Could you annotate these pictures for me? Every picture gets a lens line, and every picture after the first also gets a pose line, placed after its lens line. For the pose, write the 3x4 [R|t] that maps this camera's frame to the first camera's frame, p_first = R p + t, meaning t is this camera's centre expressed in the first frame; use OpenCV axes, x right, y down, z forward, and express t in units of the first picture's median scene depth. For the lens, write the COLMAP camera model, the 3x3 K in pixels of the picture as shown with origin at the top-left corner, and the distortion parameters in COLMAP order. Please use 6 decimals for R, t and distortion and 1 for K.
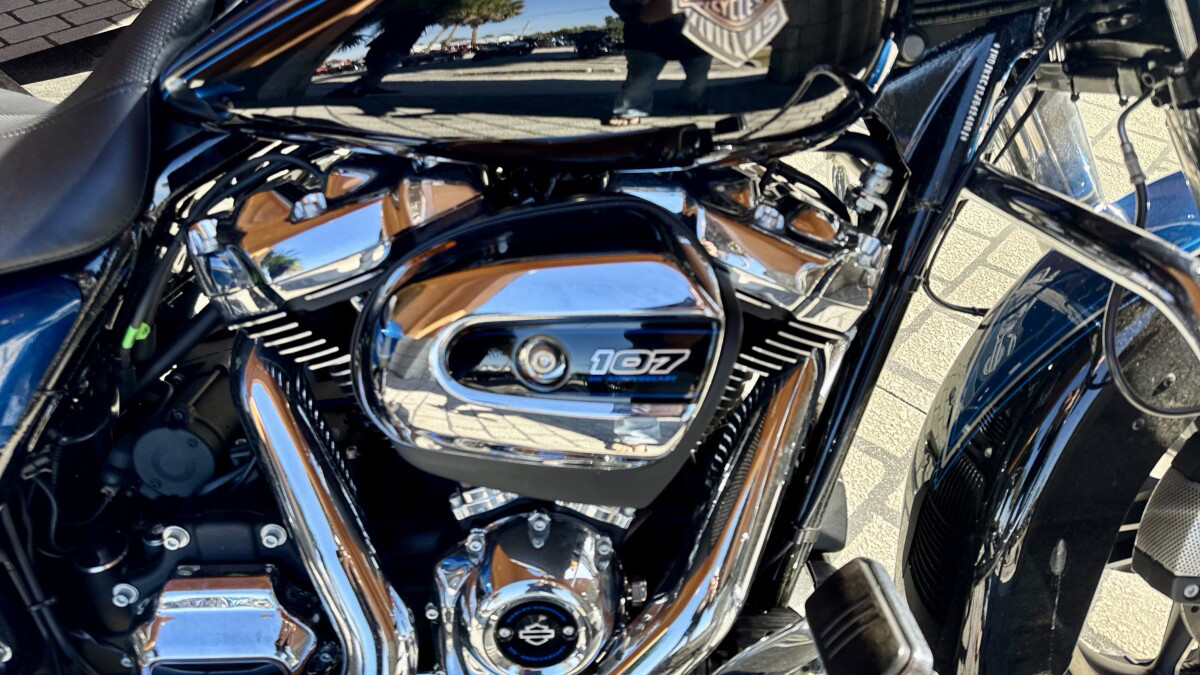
lens RADIAL K [[833.5, 0, 607.9], [0, 833.5, 330.5], [0, 0, 1]] dist [0.041659, -0.051238]
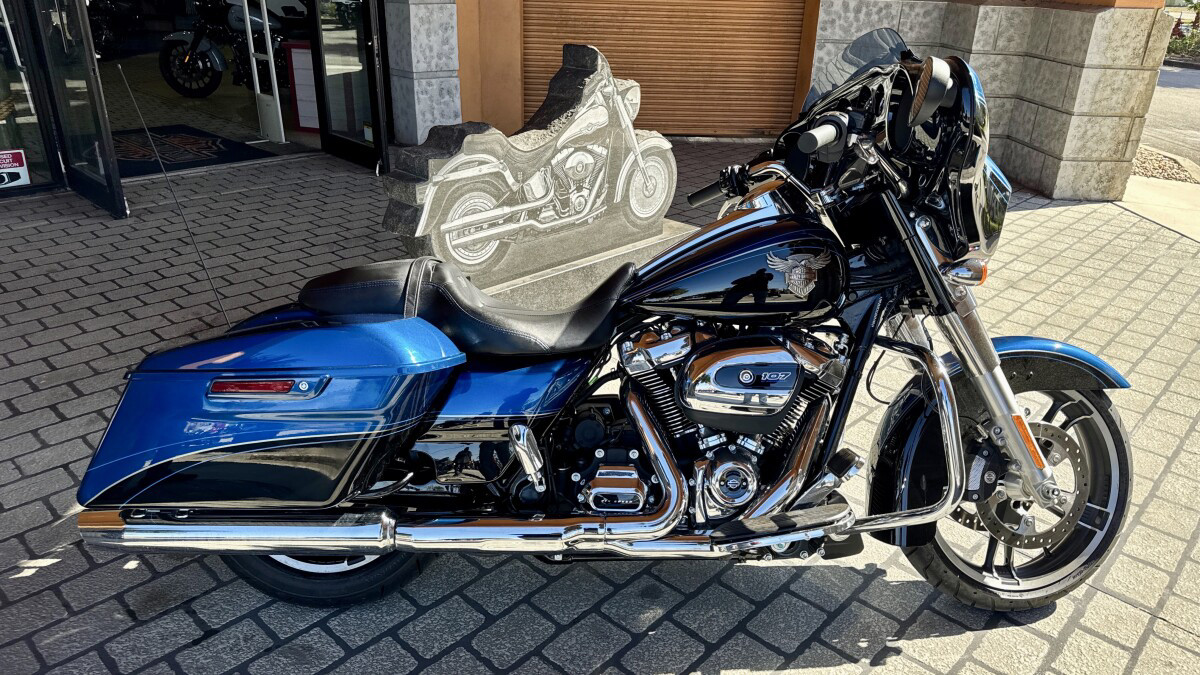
lens RADIAL K [[833.5, 0, 607.9], [0, 833.5, 330.5], [0, 0, 1]] dist [0.041659, -0.051238]
pose [[0.999495, 0.031341, -0.005239, -0.504726], [-0.031443, 0.951673, -0.305498, 0.732887], [-0.004589, 0.305509, 0.952178, -1.843142]]
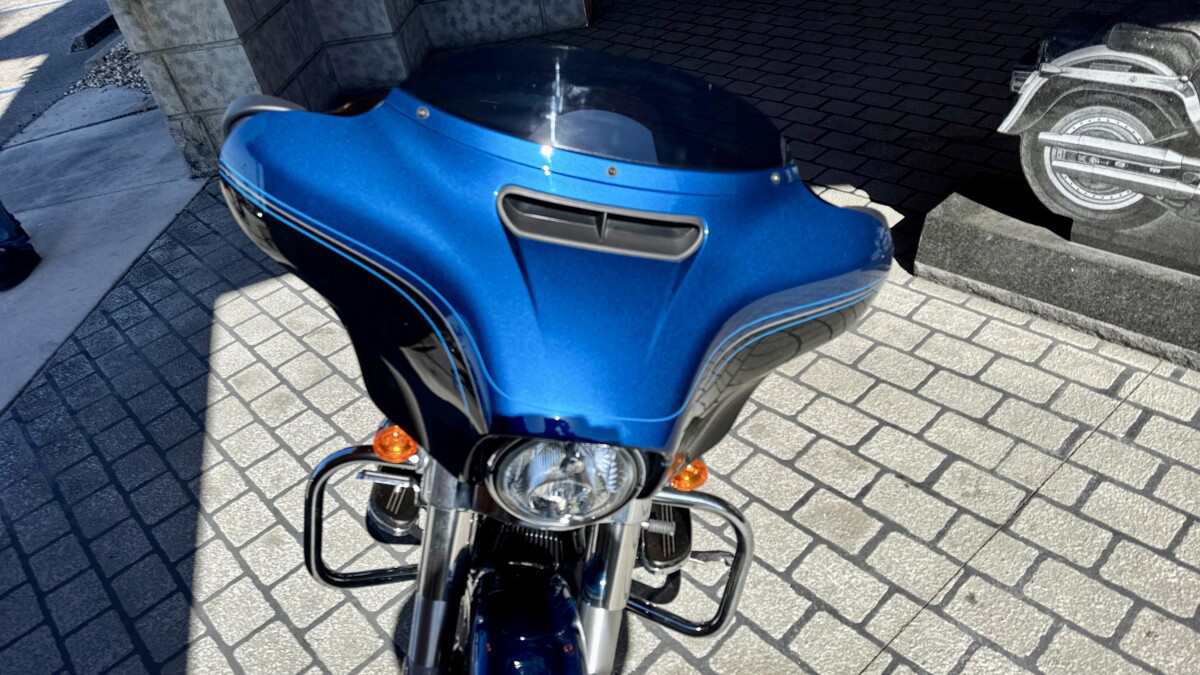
lens RADIAL K [[833.5, 0, 607.9], [0, 833.5, 330.5], [0, 0, 1]] dist [0.041659, -0.051238]
pose [[-0.073564, 0.604796, -0.792975, 1.912265], [-0.533033, 0.648184, 0.543814, -1.705518], [0.842890, 0.462687, 0.274693, 0.473089]]
